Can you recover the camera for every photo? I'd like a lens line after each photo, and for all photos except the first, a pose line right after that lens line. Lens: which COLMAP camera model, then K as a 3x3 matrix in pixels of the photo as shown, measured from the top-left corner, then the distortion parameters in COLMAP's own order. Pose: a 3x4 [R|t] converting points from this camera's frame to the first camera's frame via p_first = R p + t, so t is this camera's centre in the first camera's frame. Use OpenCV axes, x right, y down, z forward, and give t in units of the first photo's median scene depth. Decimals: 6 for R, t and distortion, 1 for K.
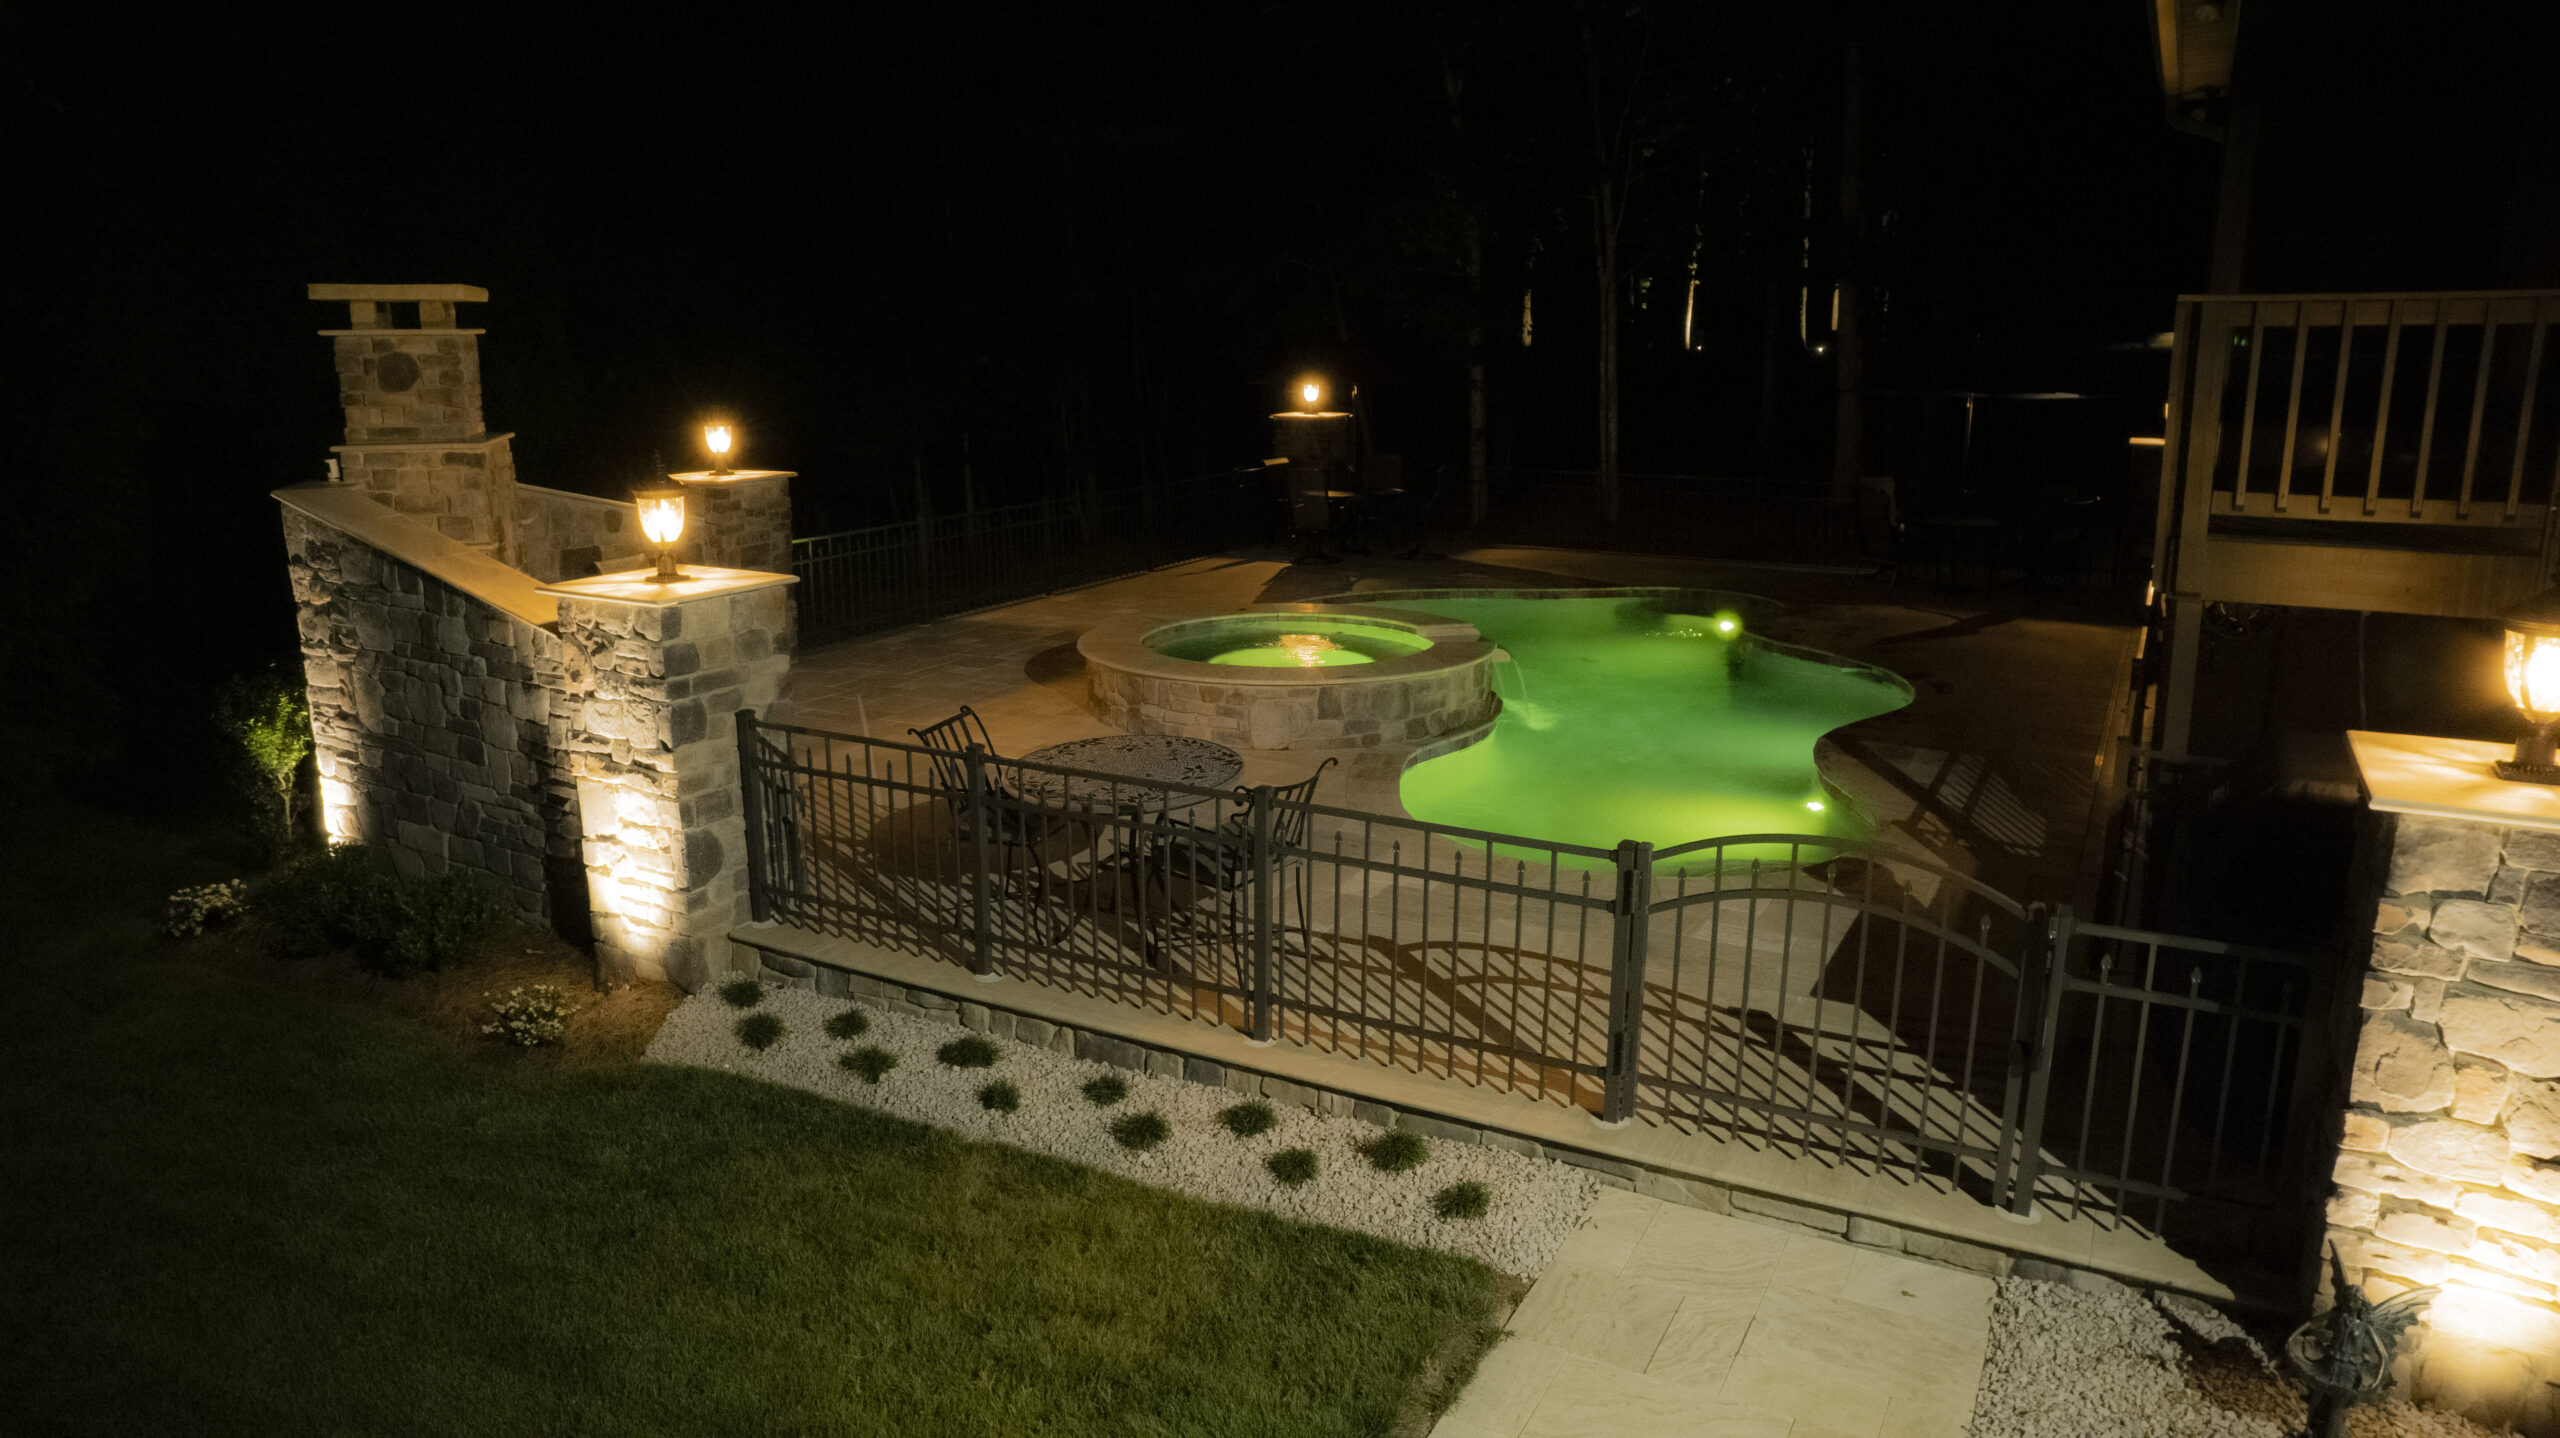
lens RADIAL K [[1627.0, 0, 1296.1], [0, 1627.0, 710.4], [0, 0, 1]] dist [-0.074419, 0.063356]
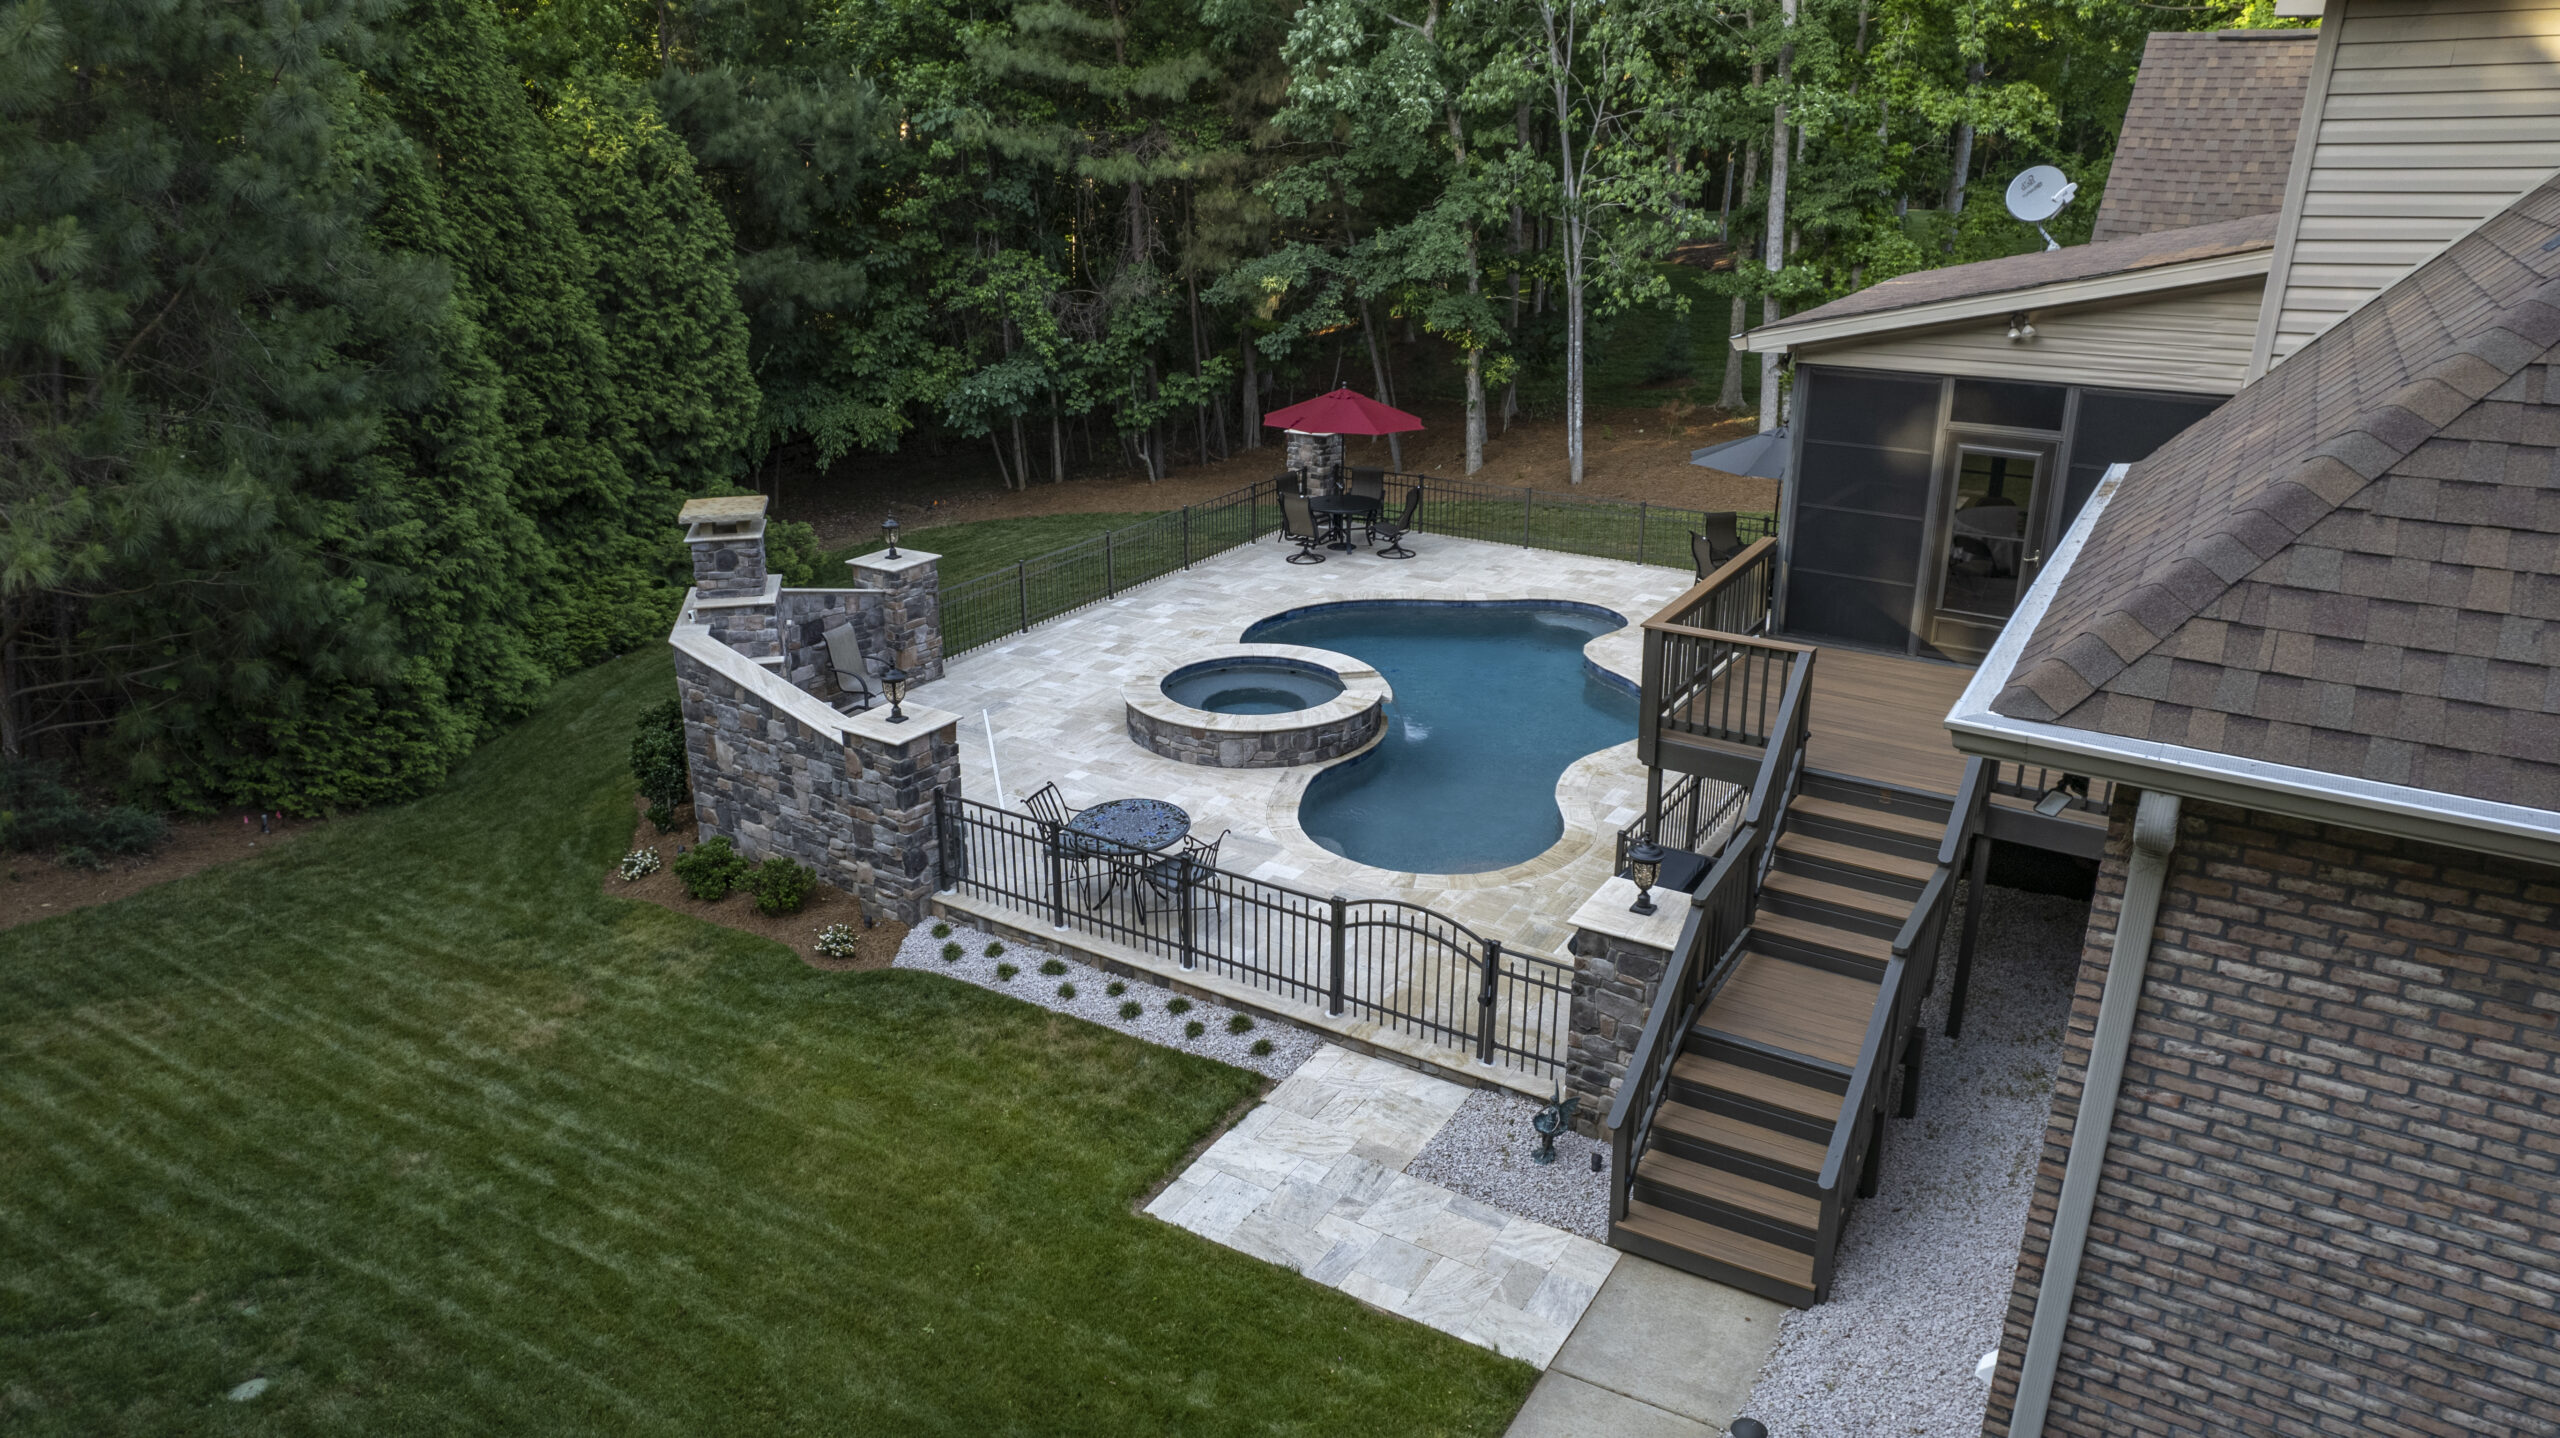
lens RADIAL K [[1627.0, 0, 1280.7], [0, 1627.0, 725.8], [0, 0, 1]] dist [-0.074419, 0.063356]
pose [[0.997697, 0.018552, -0.065246, 0.231570], [-0.010859, 0.993150, 0.116341, -0.361901], [0.066957, -0.115364, 0.991064, -1.062921]]
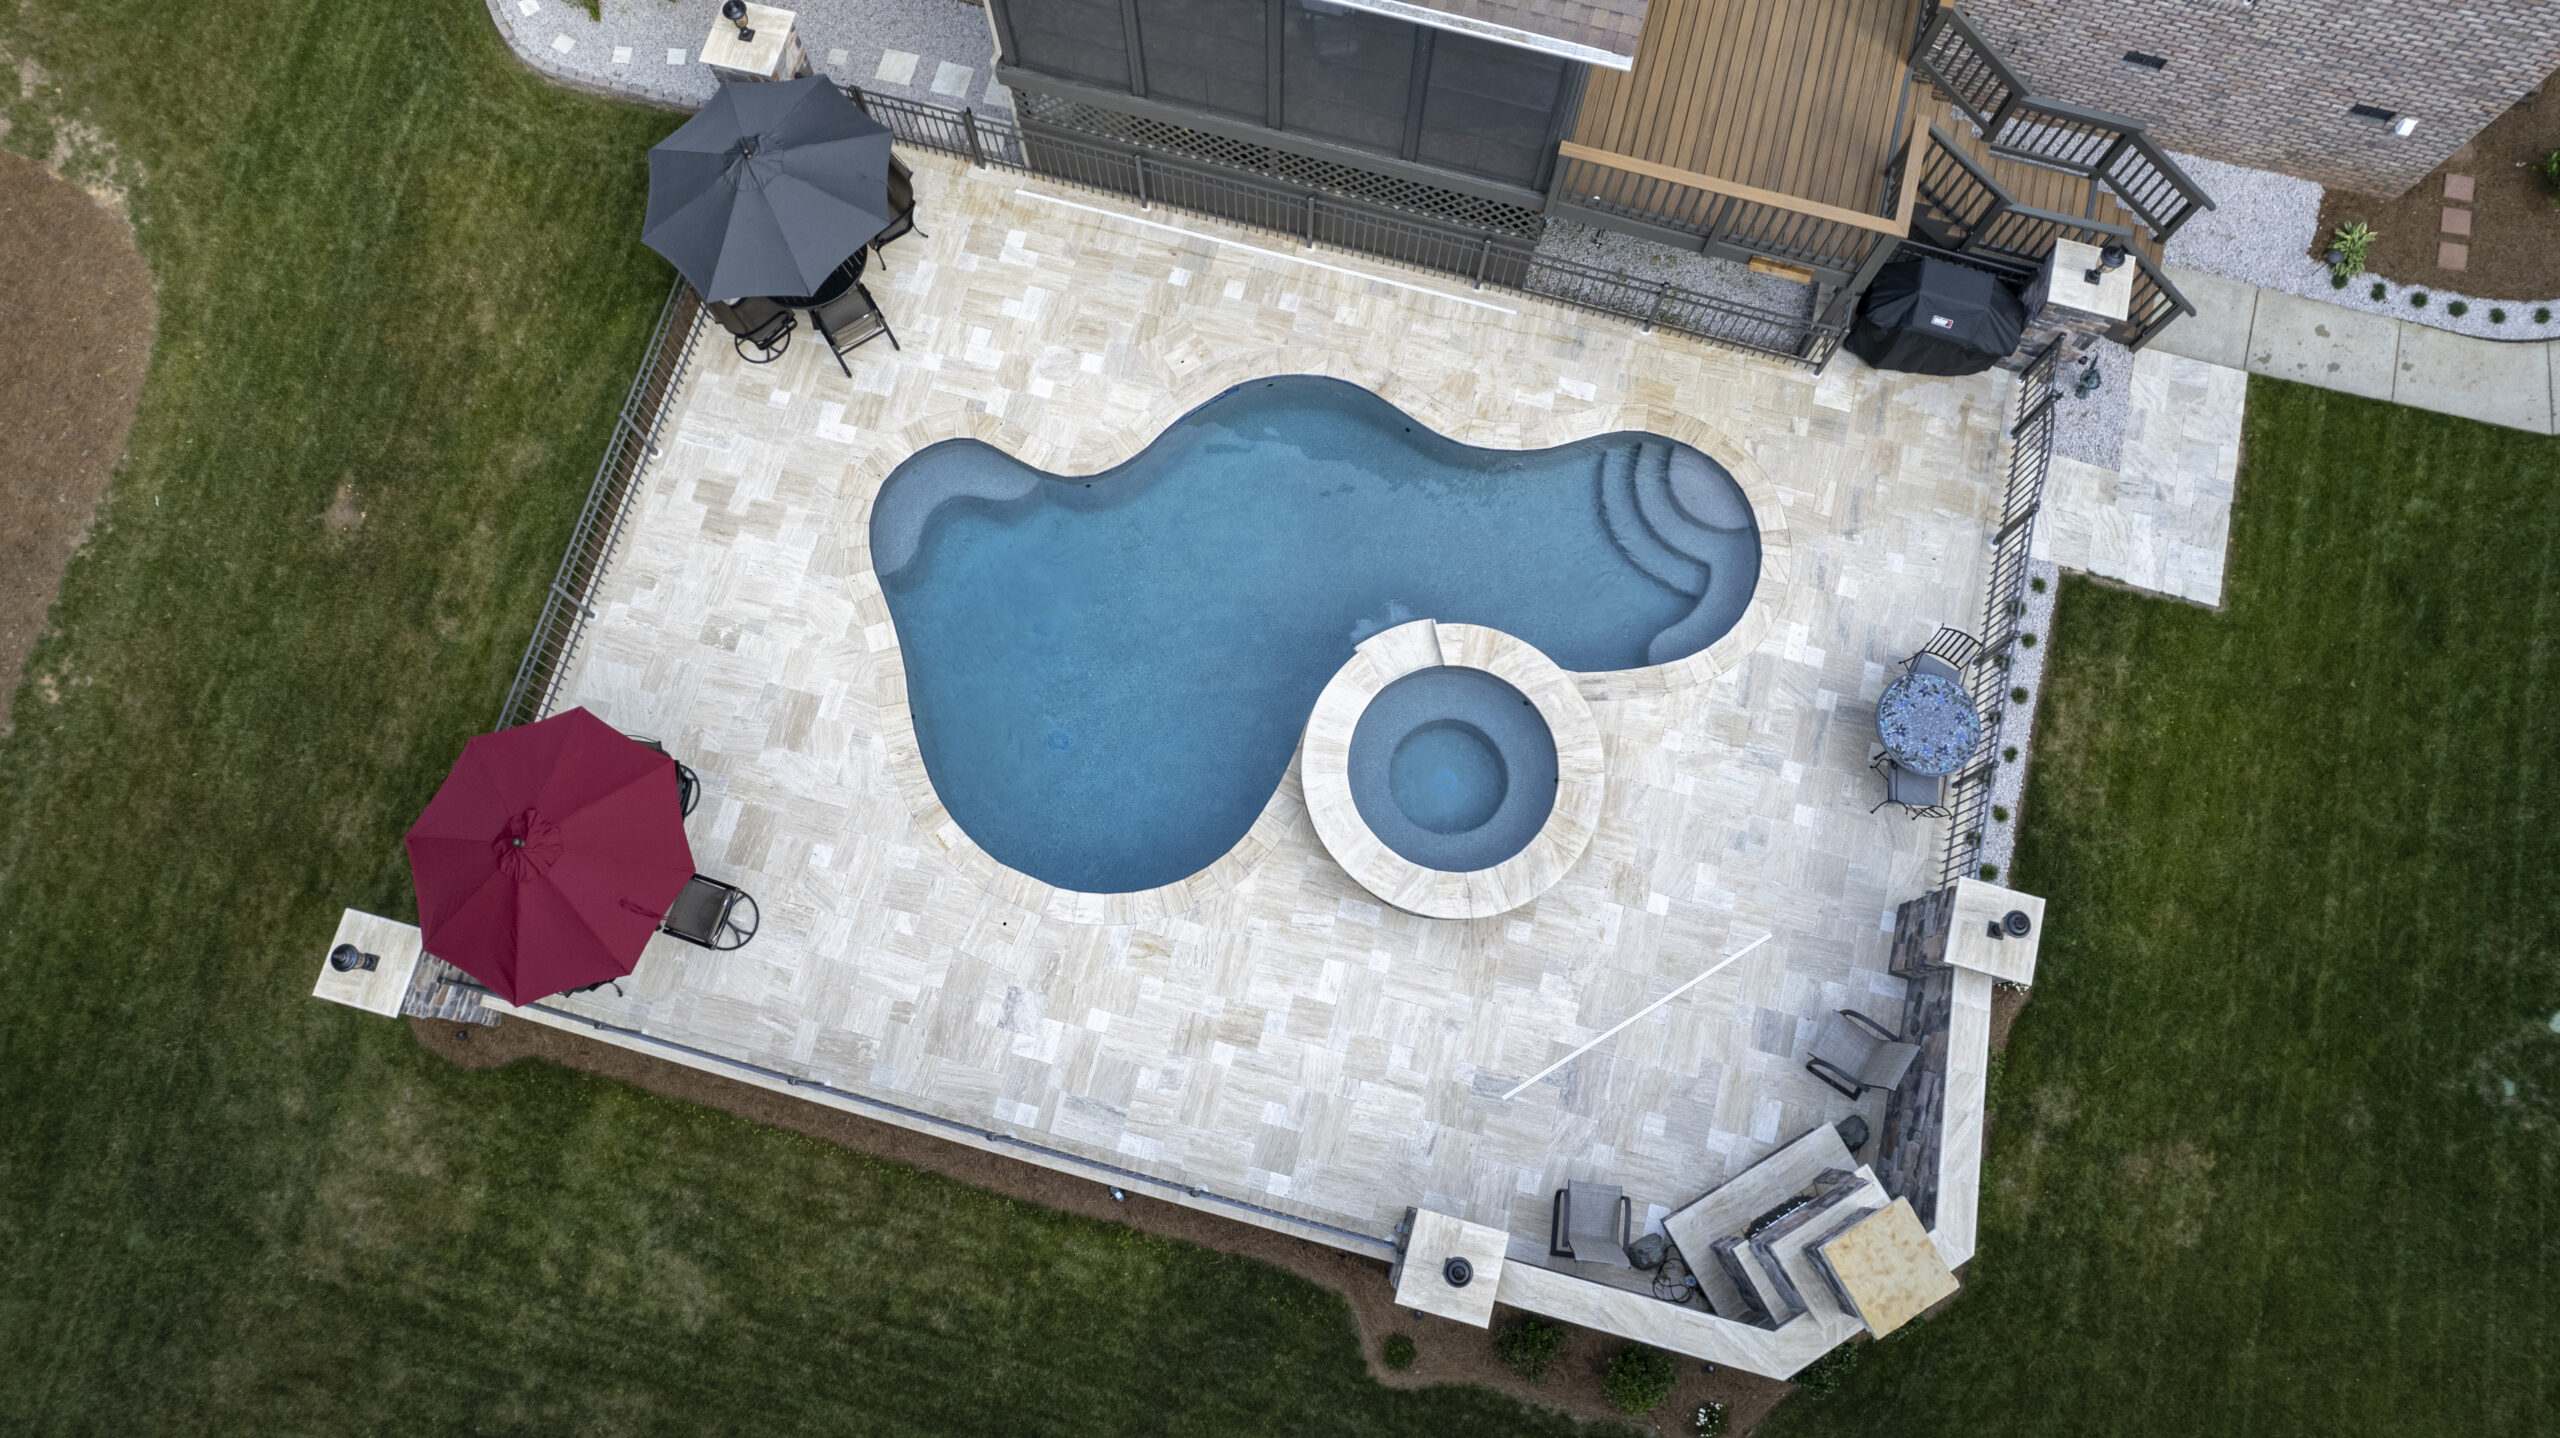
lens RADIAL K [[1627.0, 0, 1274.5], [0, 1627.0, 721.3], [0, 0, 1]] dist [-0.074419, 0.063356]
pose [[-0.225493, -0.944823, 0.237619, -0.490839], [0.231741, 0.184883, 0.955047, -2.627089], [-0.946282, 0.270422, 0.177265, 1.667170]]
